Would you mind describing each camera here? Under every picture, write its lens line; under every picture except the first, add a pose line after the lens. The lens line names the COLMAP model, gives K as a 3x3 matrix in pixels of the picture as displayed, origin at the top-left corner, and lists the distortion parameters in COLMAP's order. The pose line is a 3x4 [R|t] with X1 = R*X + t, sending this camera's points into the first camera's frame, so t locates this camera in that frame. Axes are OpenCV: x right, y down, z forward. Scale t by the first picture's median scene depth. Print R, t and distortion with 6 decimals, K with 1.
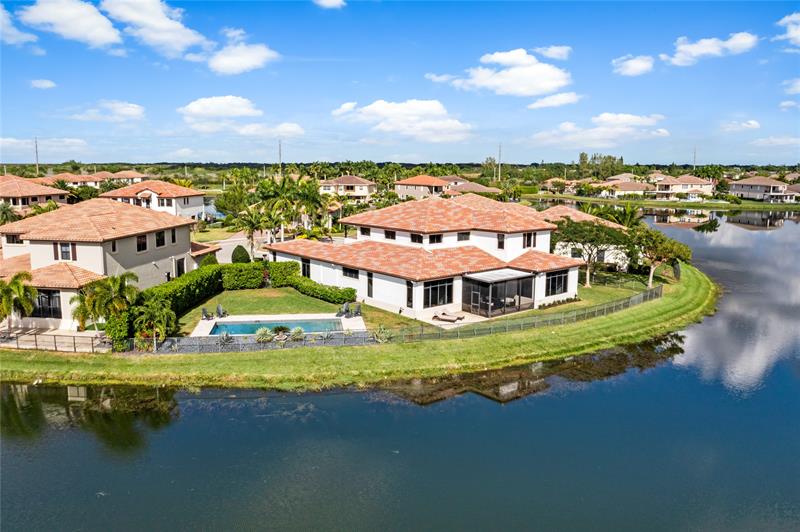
lens RADIAL K [[641.8, 0, 400.0], [0, 641.8, 266.0], [0, 0, 1]] dist [-0.023743, 0.006537]
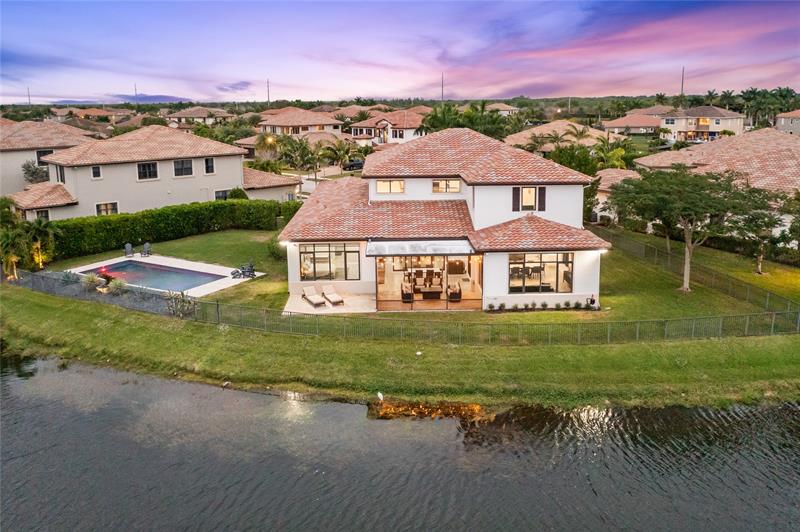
lens RADIAL K [[668.2, 0, 398.5], [0, 668.2, 220.6], [0, 0, 1]] dist [-0.031879, -0.000111]
pose [[0.775150, 0.096750, -0.624325, 0.523584], [-0.081723, 0.995257, 0.052767, -0.044237], [0.626469, 0.010119, 0.779381, 0.439925]]
